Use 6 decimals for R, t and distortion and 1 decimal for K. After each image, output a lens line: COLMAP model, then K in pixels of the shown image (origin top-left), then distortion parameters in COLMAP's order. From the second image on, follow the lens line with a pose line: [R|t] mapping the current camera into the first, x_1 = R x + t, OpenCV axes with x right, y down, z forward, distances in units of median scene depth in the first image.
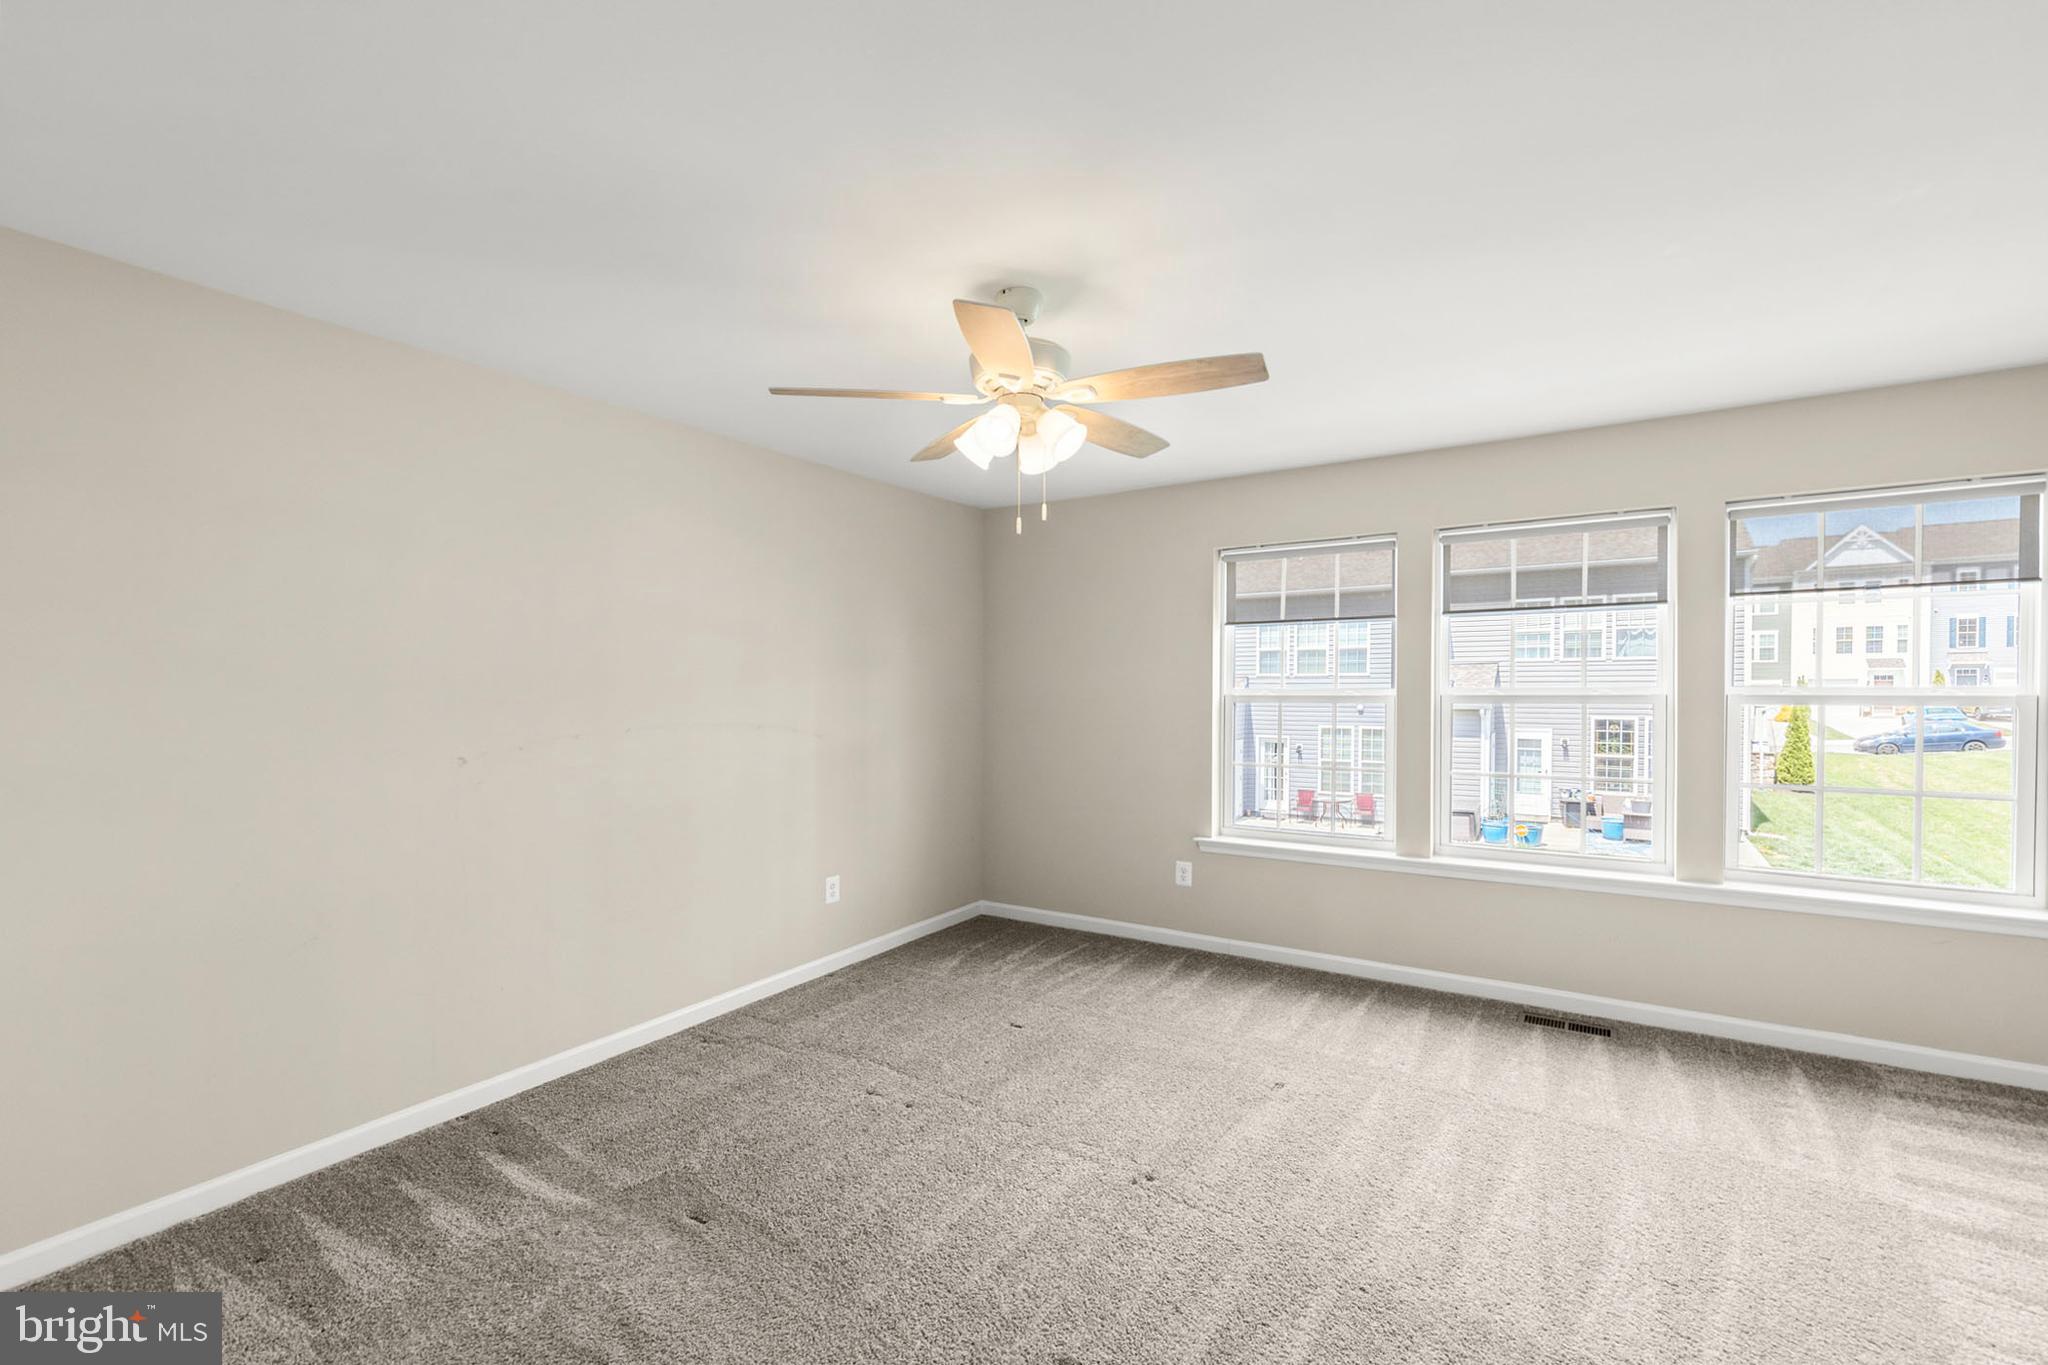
lens RADIAL K [[889.6, 0, 1018.2], [0, 889.6, 712.5], [0, 0, 1]] dist [0.011356, -0.001794]
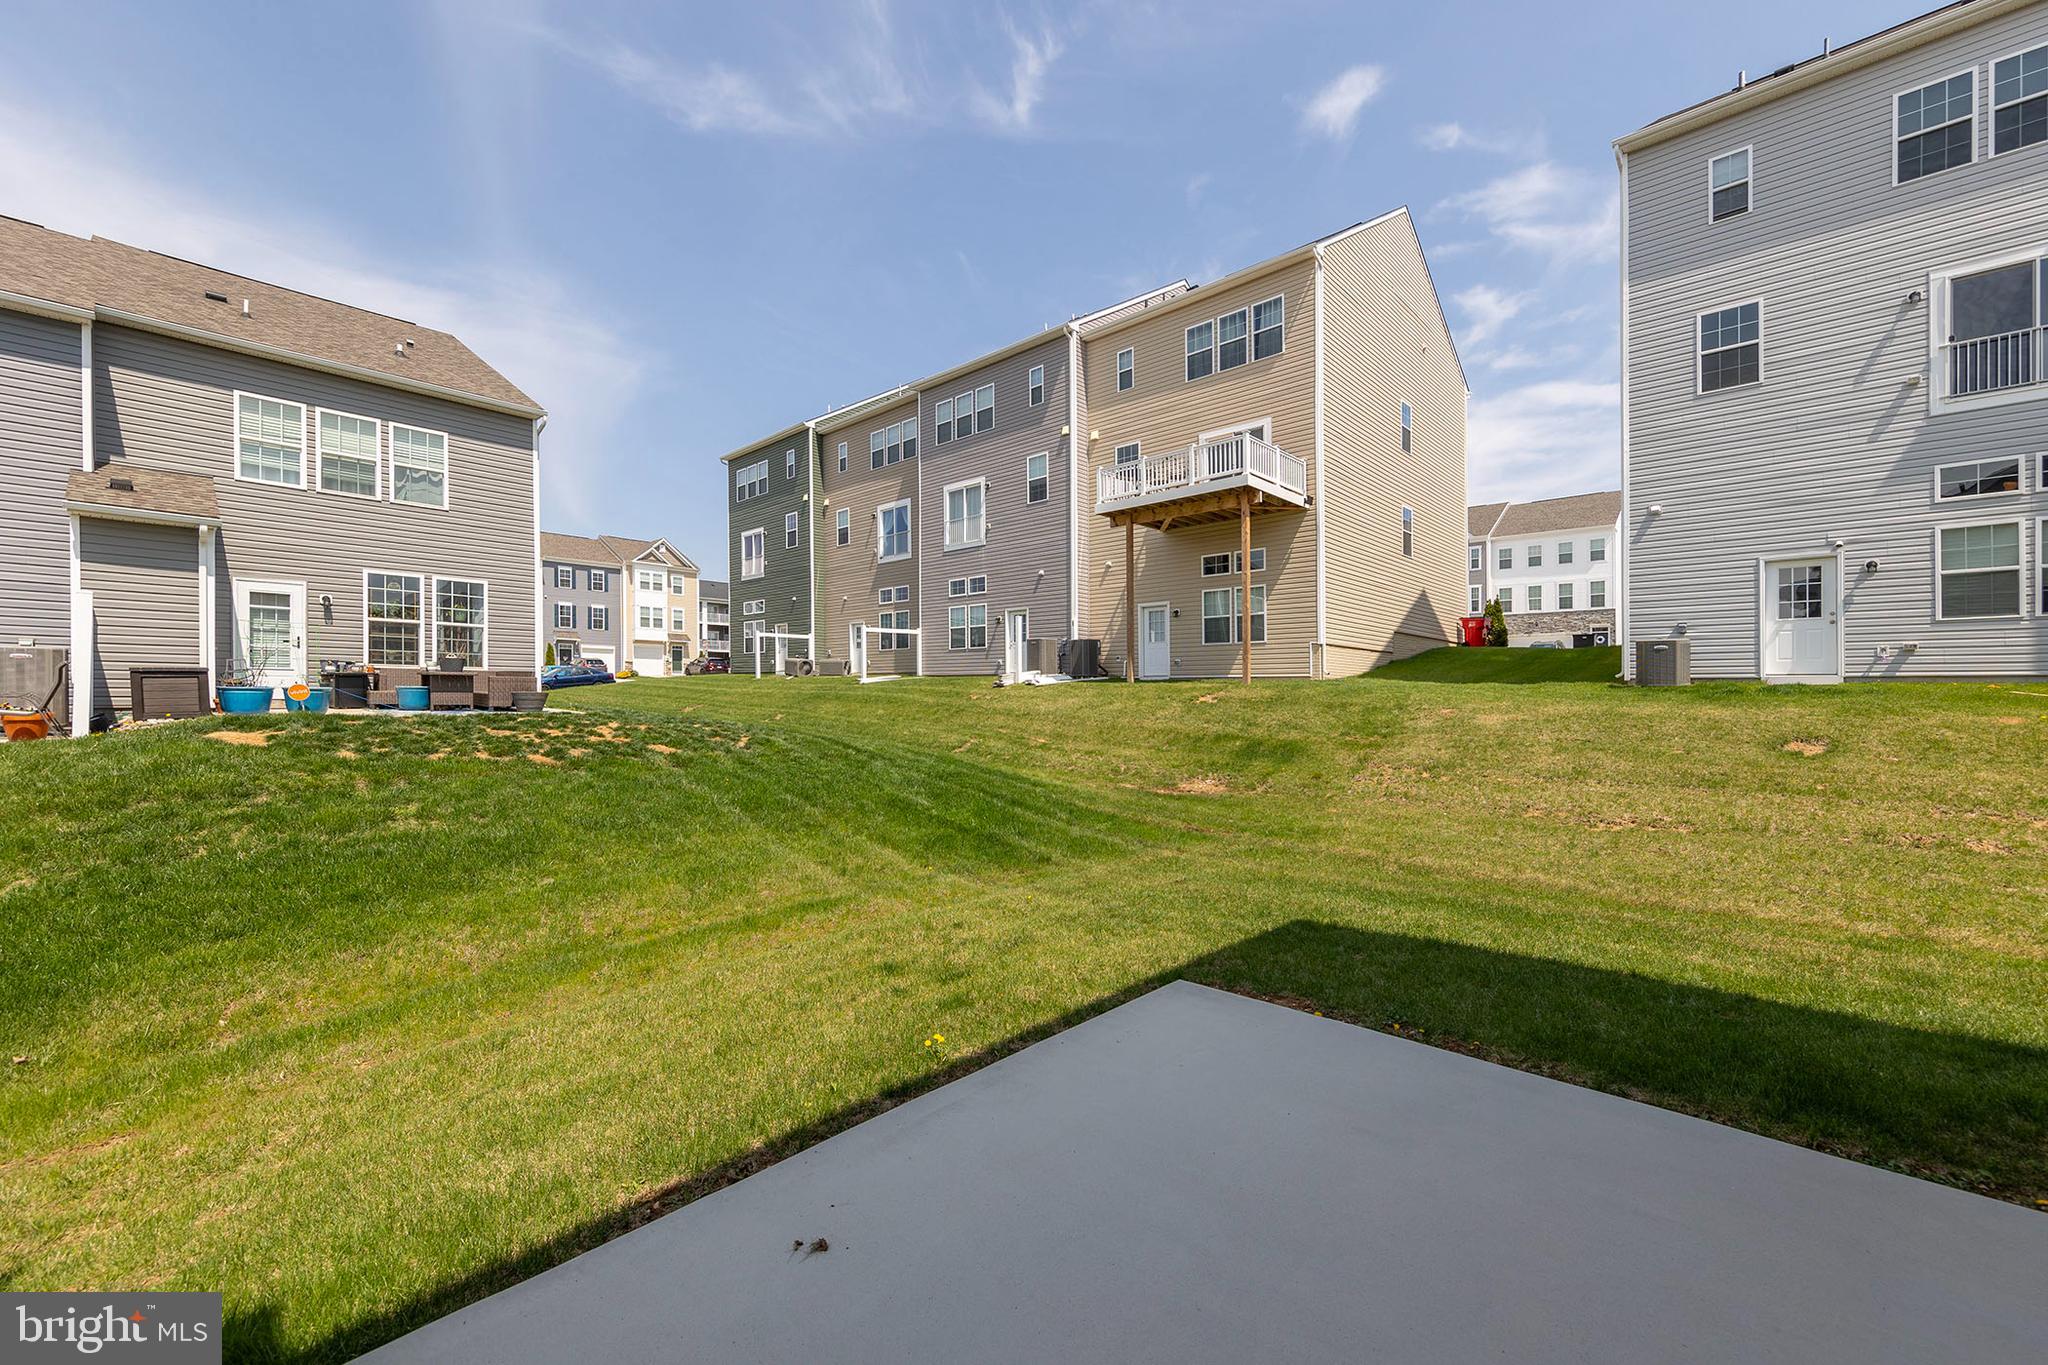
lens RADIAL K [[807.7, 0, 1045.2], [0, 807.7, 689.3], [0, 0, 1]] dist [0.012080, -0.001008]
pose [[0.183951, 0.002461, 0.982932, 0.044705], [0.023333, 0.999704, -0.006870, 0.130194], [-0.982658, 0.024198, 0.183839, 0.279142]]
